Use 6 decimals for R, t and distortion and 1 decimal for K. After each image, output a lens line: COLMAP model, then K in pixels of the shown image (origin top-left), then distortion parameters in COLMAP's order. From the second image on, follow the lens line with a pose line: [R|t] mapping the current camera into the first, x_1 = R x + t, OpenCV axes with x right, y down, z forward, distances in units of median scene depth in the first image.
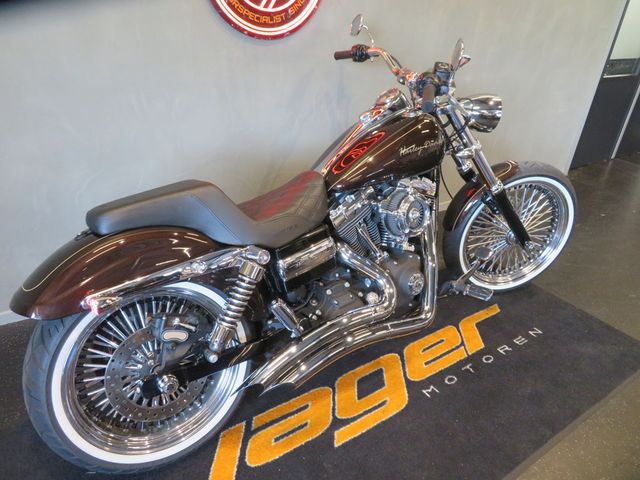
lens RADIAL K [[458.3, 0, 320.0], [0, 458.3, 240.0], [0, 0, 1]] dist [-0.011977, 0.003913]
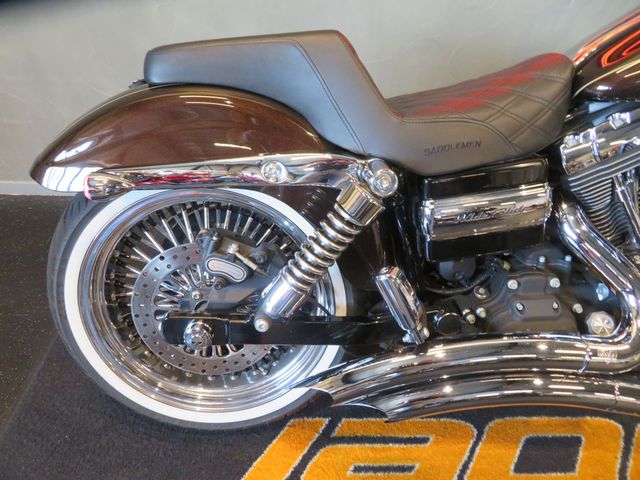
lens RADIAL K [[456.9, 0, 320.0], [0, 456.9, 240.0], [0, 0, 1]] dist [0.004895, 0.007040]
pose [[0.837704, 0.297873, -0.457737, 0.057975], [-0.237162, 0.953418, 0.186407, 0.015591], [0.491941, -0.047596, 0.869327, 0.400064]]
